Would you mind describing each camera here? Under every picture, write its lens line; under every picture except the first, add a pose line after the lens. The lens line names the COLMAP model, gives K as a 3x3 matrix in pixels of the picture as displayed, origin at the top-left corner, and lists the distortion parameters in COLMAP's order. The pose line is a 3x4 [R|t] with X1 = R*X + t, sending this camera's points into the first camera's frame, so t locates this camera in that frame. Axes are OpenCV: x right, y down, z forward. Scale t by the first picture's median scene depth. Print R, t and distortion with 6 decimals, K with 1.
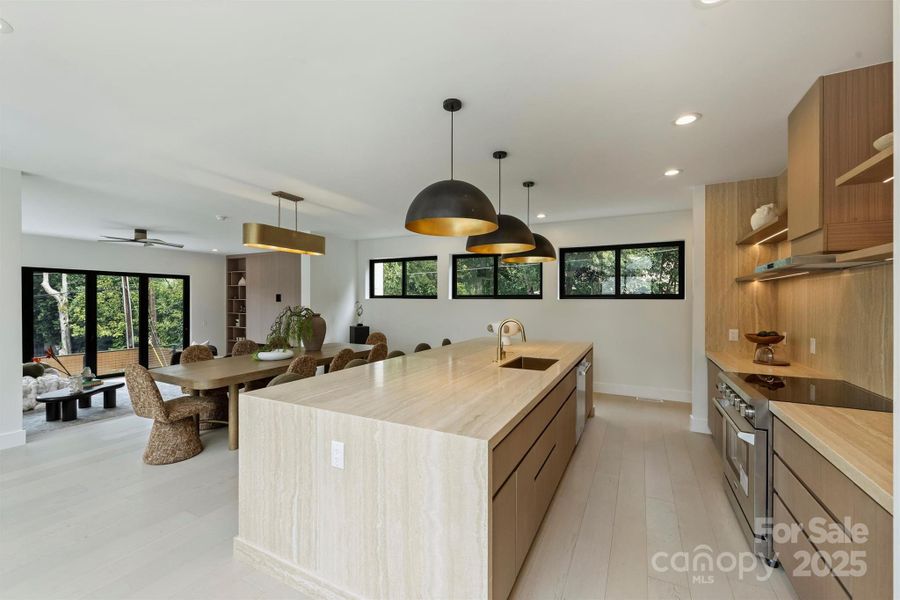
lens RADIAL K [[370.5, 0, 450.5], [0, 370.5, 299.5], [0, 0, 1]] dist [0.000600, 0.000022]
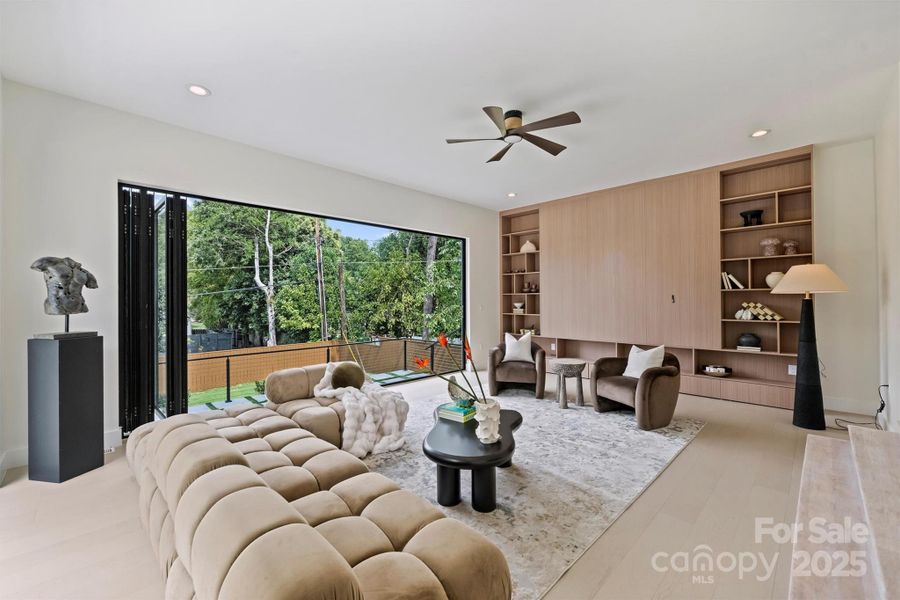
lens RADIAL K [[370.5, 0, 445.7], [0, 370.5, 296.3], [0, 0, 1]] dist [0.000600, 0.000022]
pose [[0.951166, -0.010882, -0.308487, -0.248589], [0.008737, 0.999927, -0.008336, 0.023164], [0.308556, 0.005234, 0.951192, 0.154909]]
